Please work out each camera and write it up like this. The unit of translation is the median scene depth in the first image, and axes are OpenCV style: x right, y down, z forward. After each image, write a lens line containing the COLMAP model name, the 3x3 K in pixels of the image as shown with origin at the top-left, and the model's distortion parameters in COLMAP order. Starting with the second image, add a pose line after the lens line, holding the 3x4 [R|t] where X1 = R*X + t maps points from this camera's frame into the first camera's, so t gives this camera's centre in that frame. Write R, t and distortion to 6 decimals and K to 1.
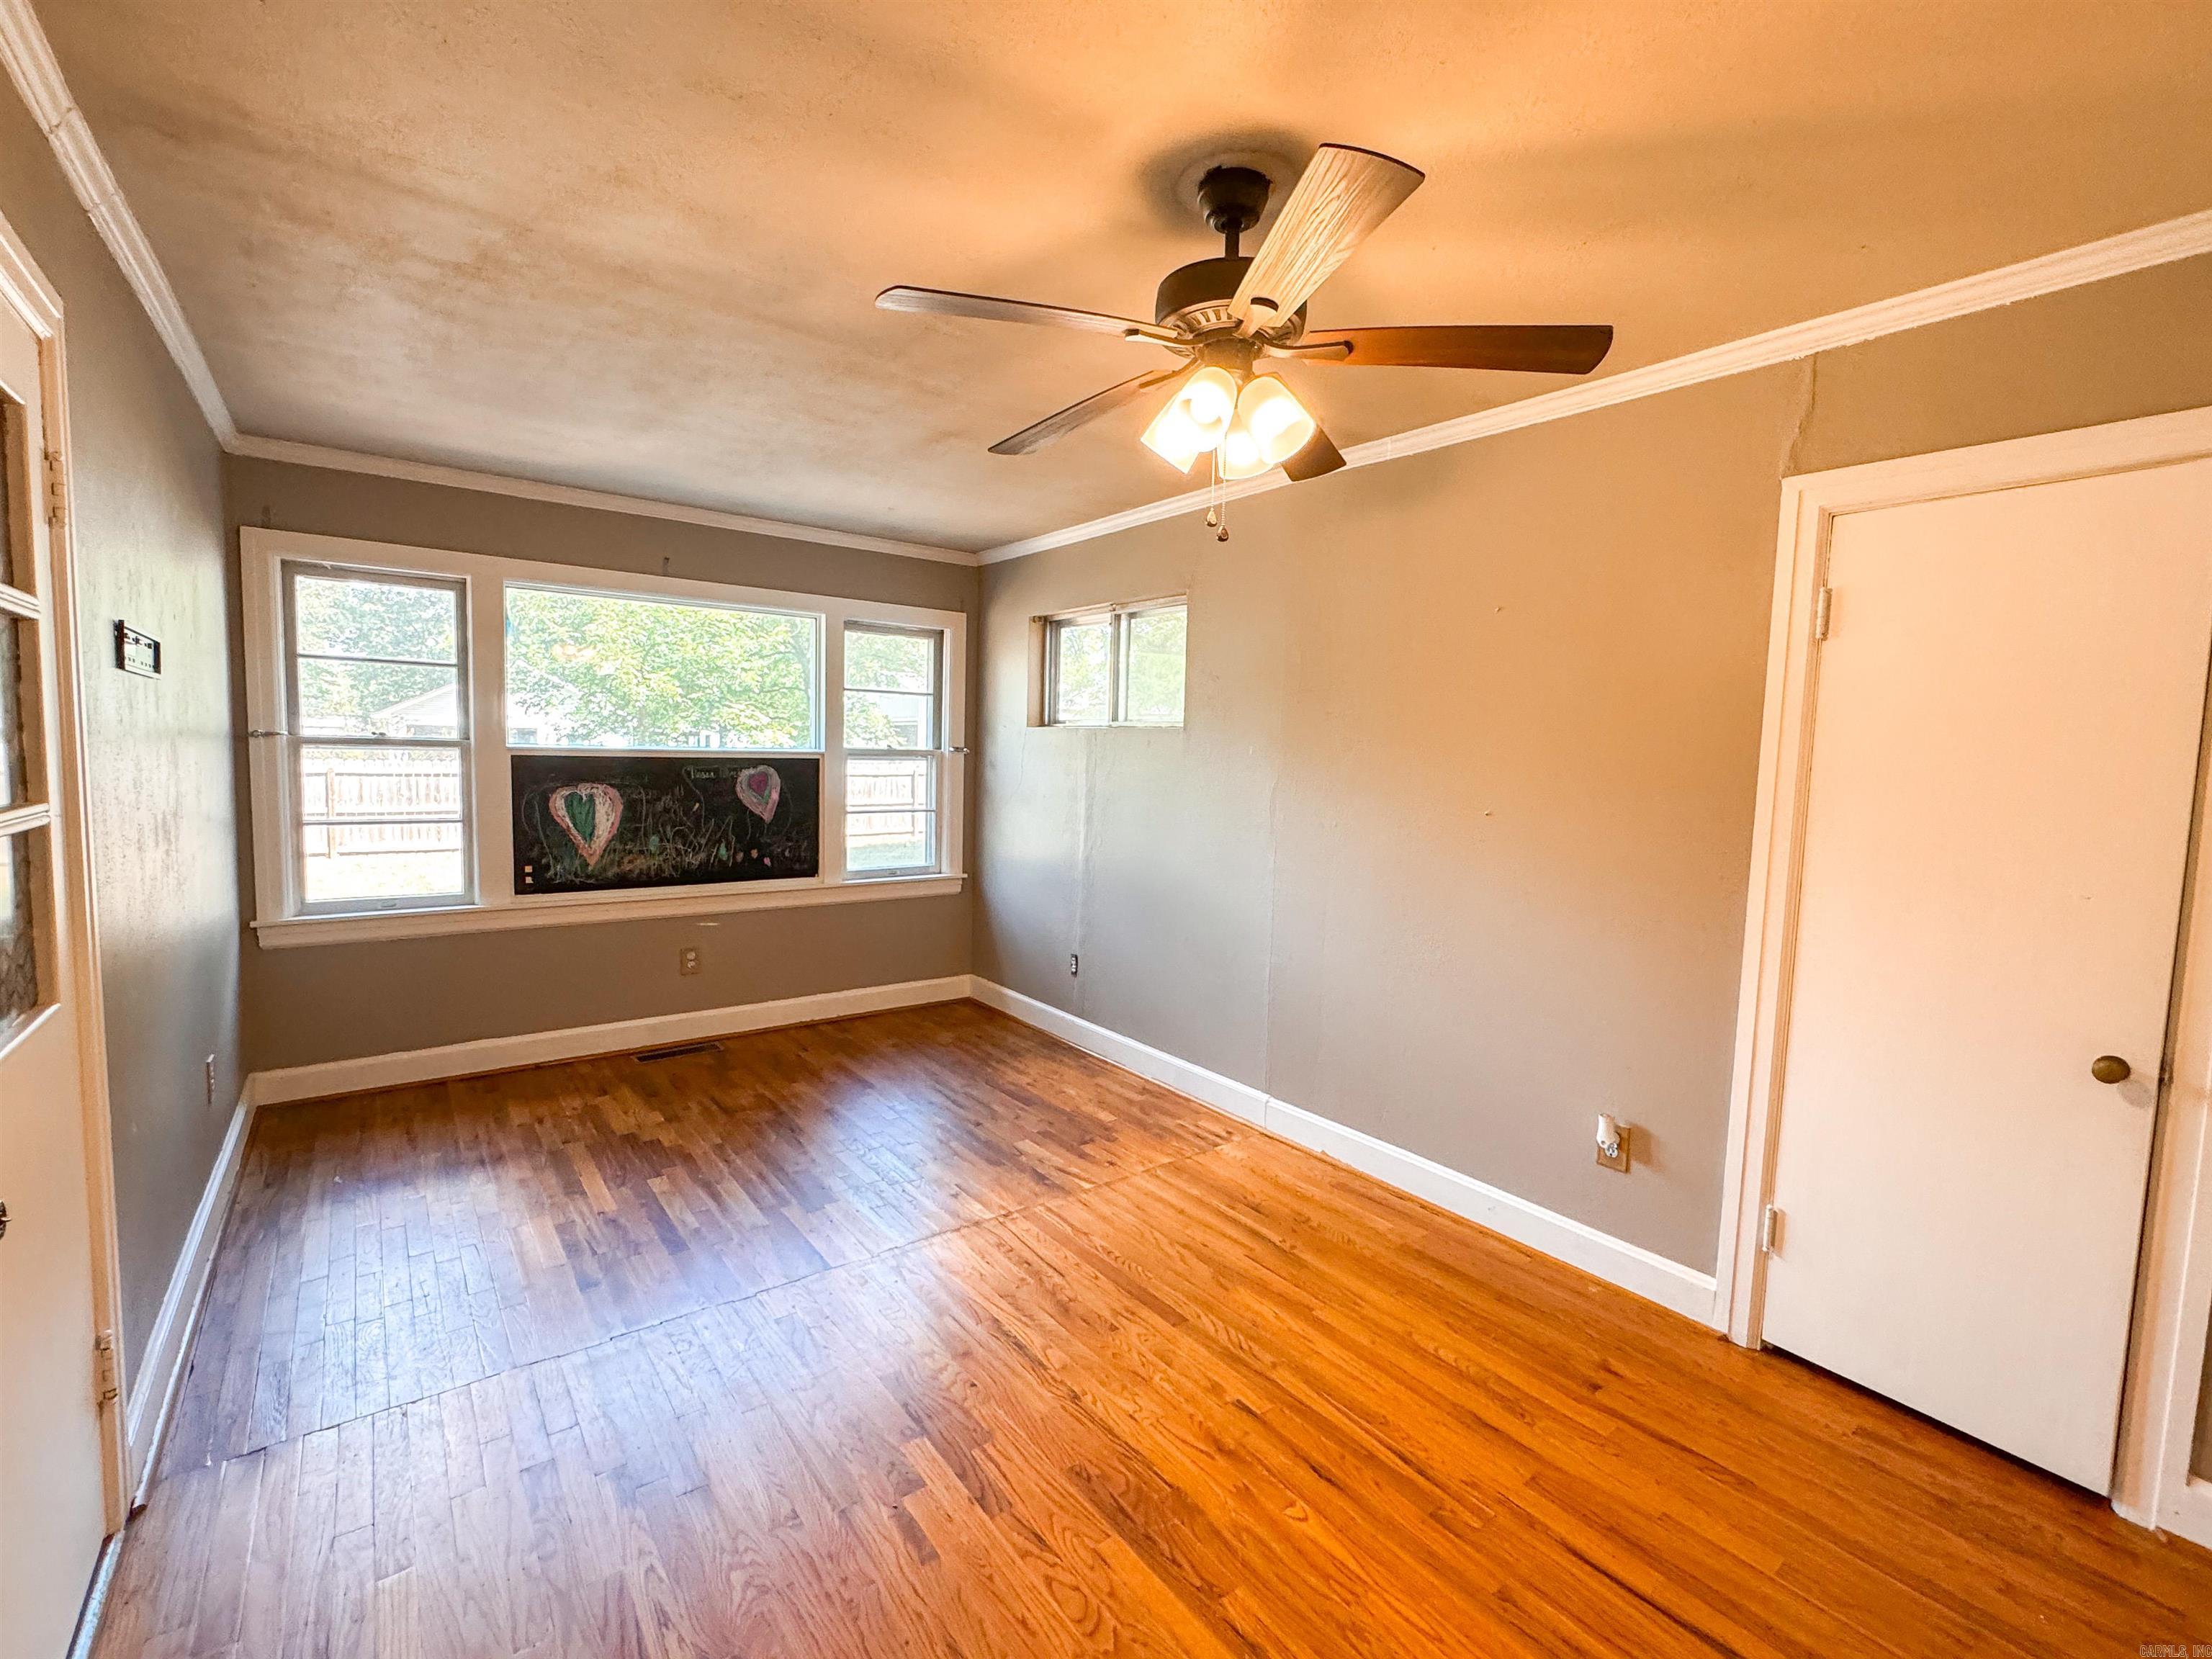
lens RADIAL K [[970.1, 0, 1101.2], [0, 970.1, 827.1], [0, 0, 1]] dist [0.000318, -0.000358]
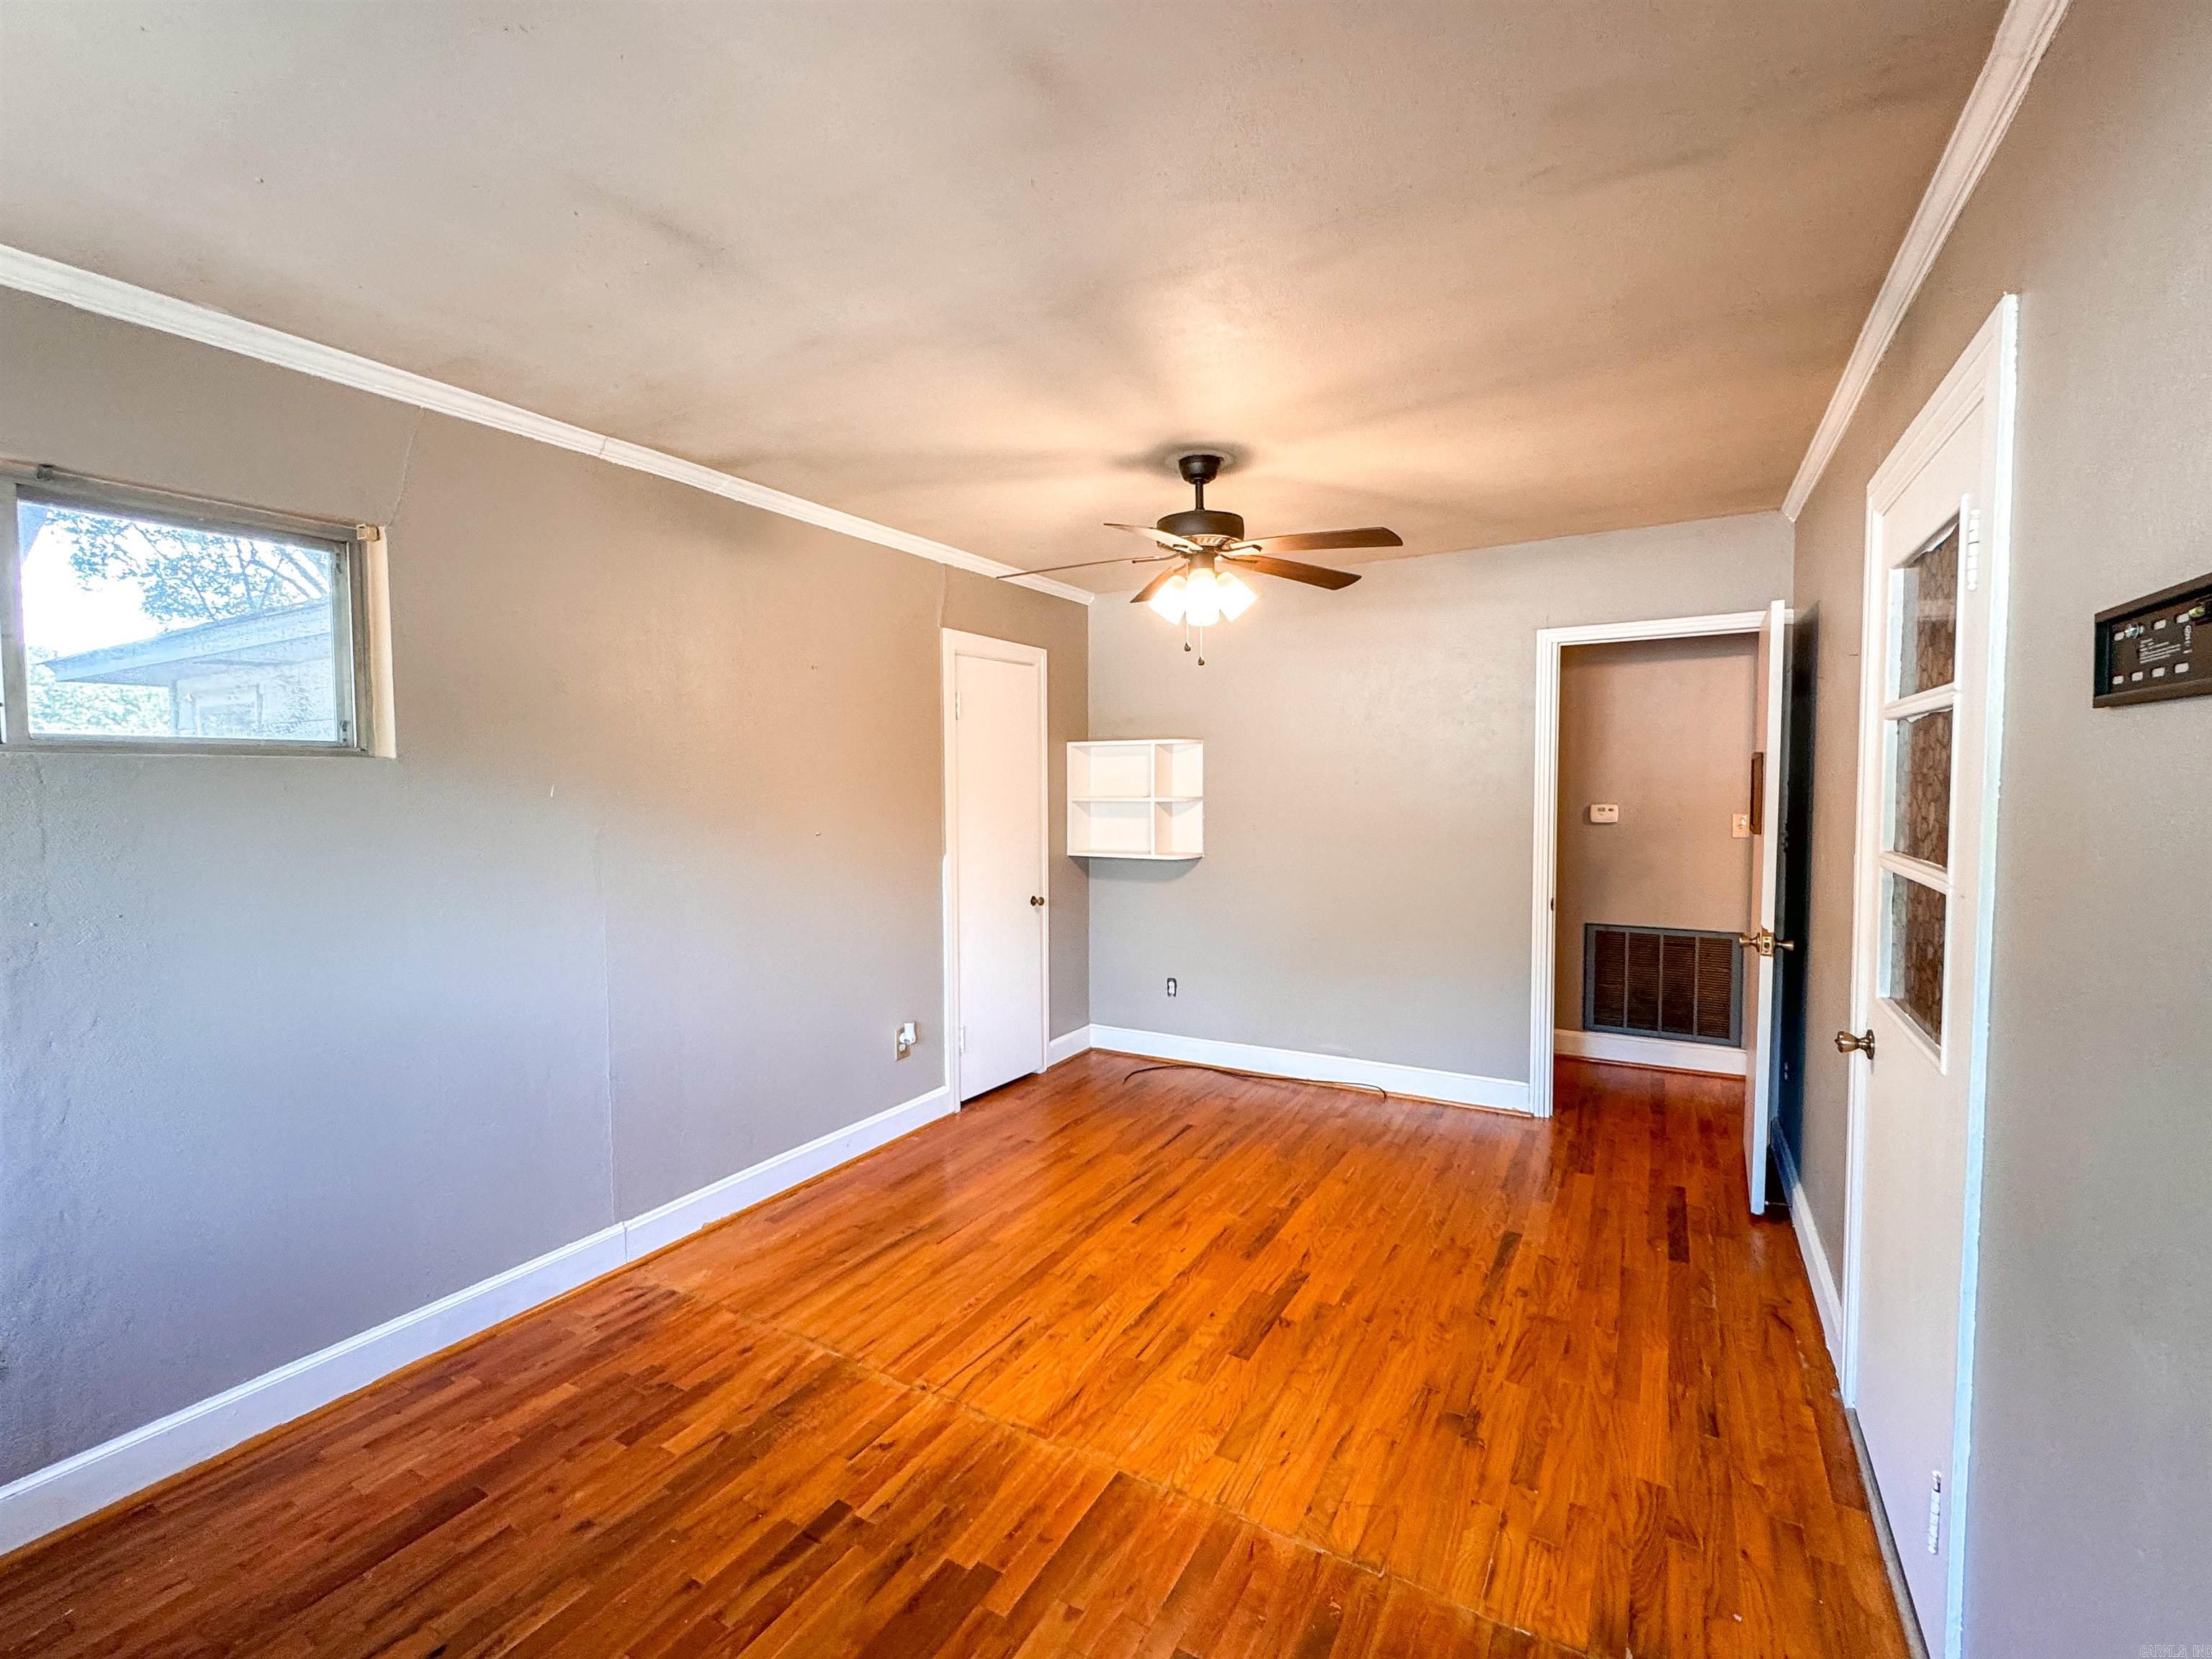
lens RADIAL K [[970.1, 0, 1101.2], [0, 970.1, 827.1], [0, 0, 1]] dist [0.000318, -0.000358]
pose [[-0.380385, -0.073444, 0.921907, -0.906238], [0.070120, 0.991682, 0.107935, -0.136145], [-0.922166, 0.105701, -0.372071, 1.188417]]
